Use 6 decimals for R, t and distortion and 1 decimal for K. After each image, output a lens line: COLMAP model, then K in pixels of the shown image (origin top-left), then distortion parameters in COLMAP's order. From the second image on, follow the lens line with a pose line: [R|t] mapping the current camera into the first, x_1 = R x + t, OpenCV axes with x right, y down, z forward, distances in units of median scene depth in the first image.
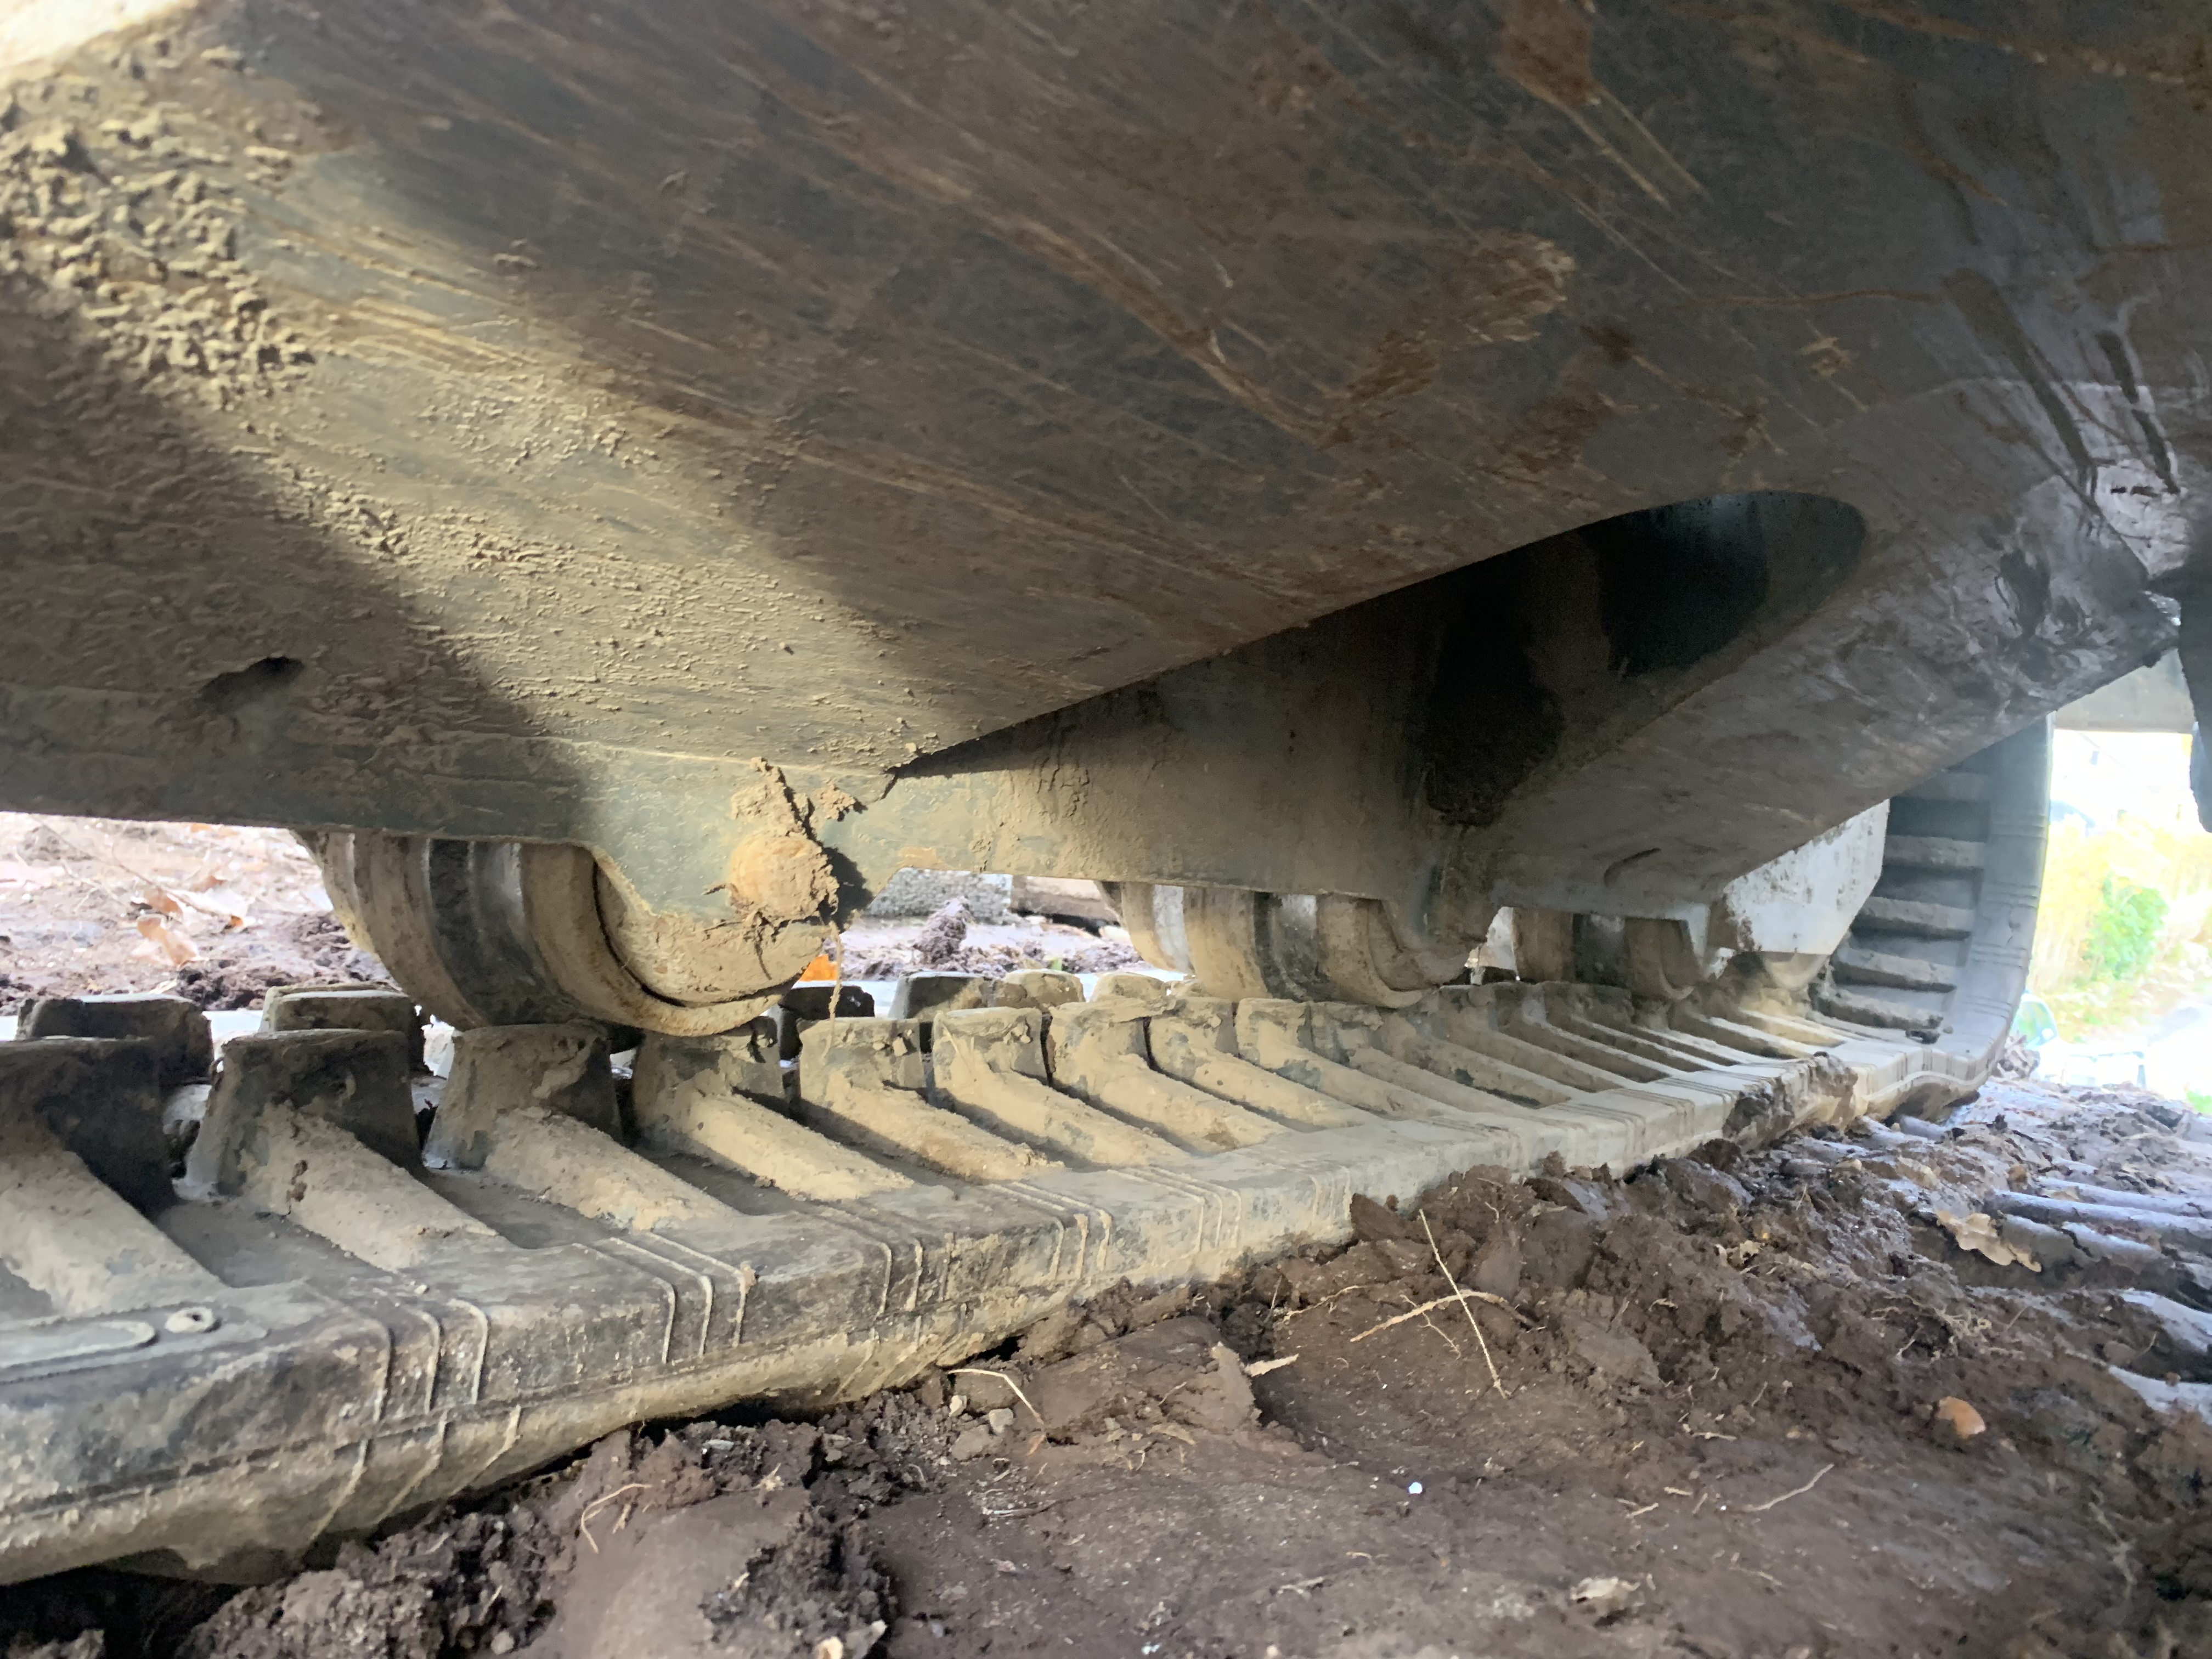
lens RADIAL K [[1701.1, 0, 1078.1], [0, 1701.1, 798.3], [0, 0, 1]] dist [0.018502, -0.012349]
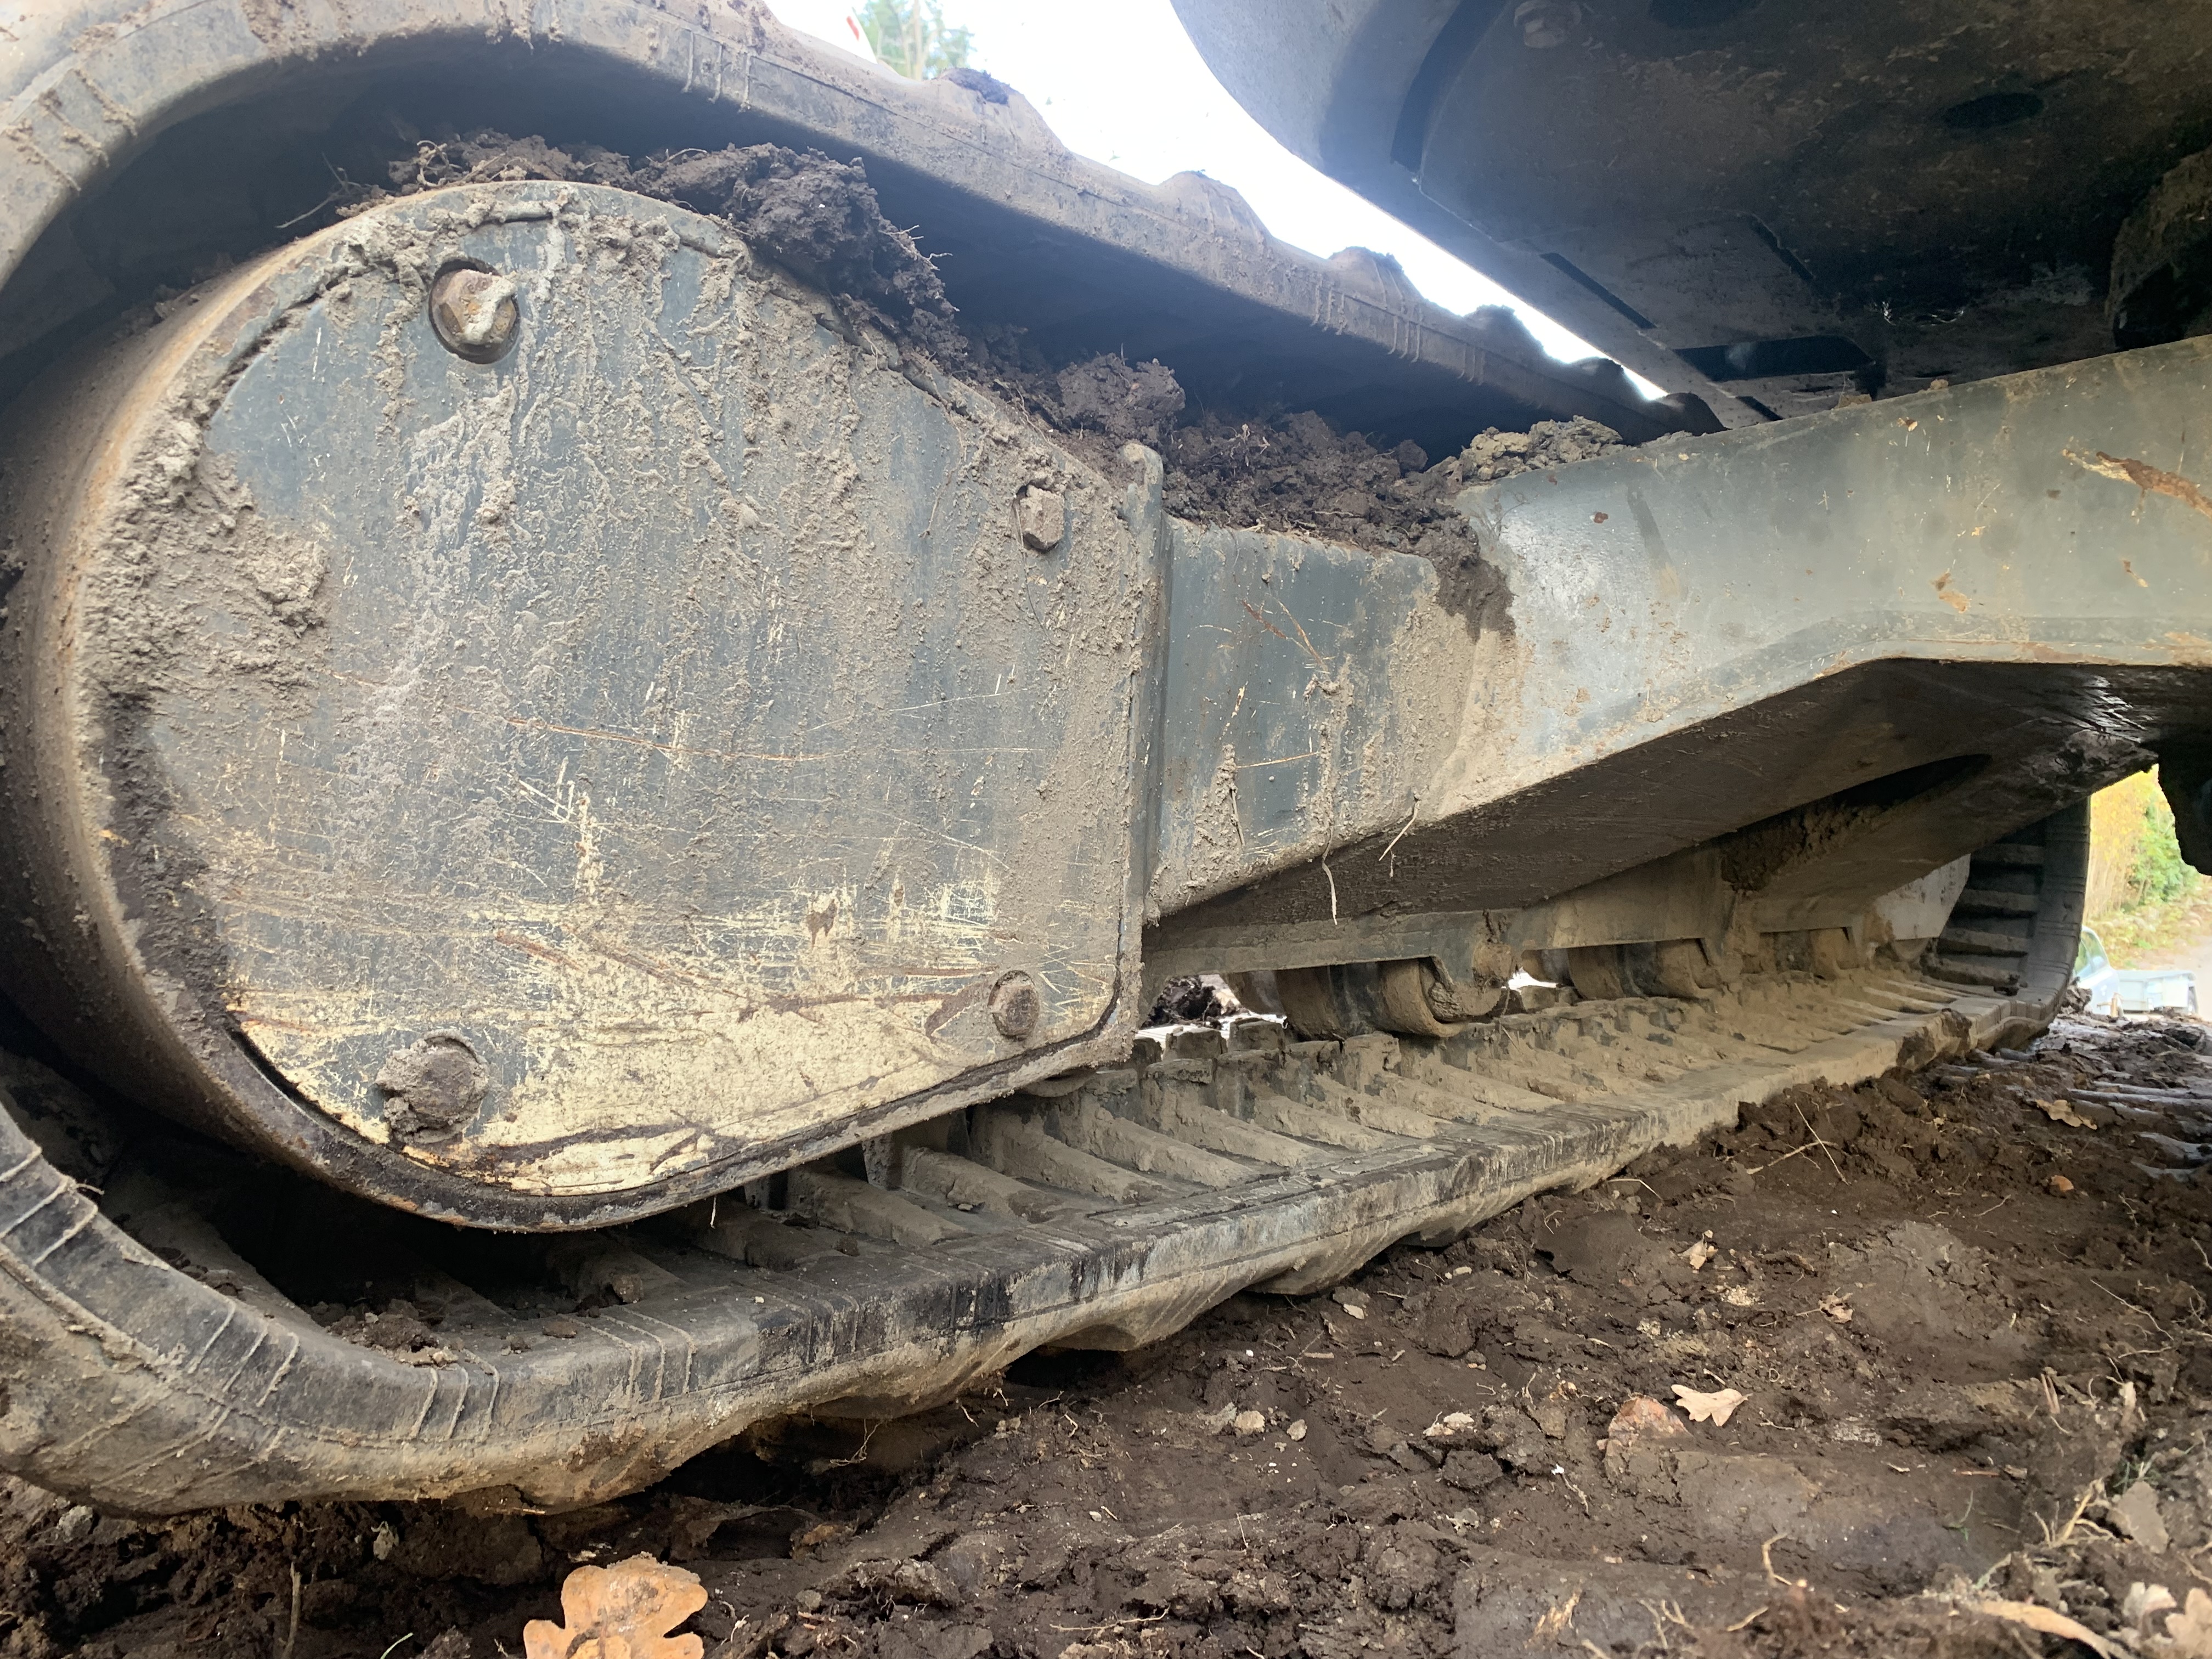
lens RADIAL K [[1701.1, 0, 1071.0], [0, 1701.1, 798.9], [0, 0, 1]] dist [0.018502, -0.012349]
pose [[0.998312, -0.054020, -0.021310, -0.365684], [0.054323, 0.998427, 0.013909, -0.123248], [0.020525, -0.015043, 0.999676, -0.651633]]
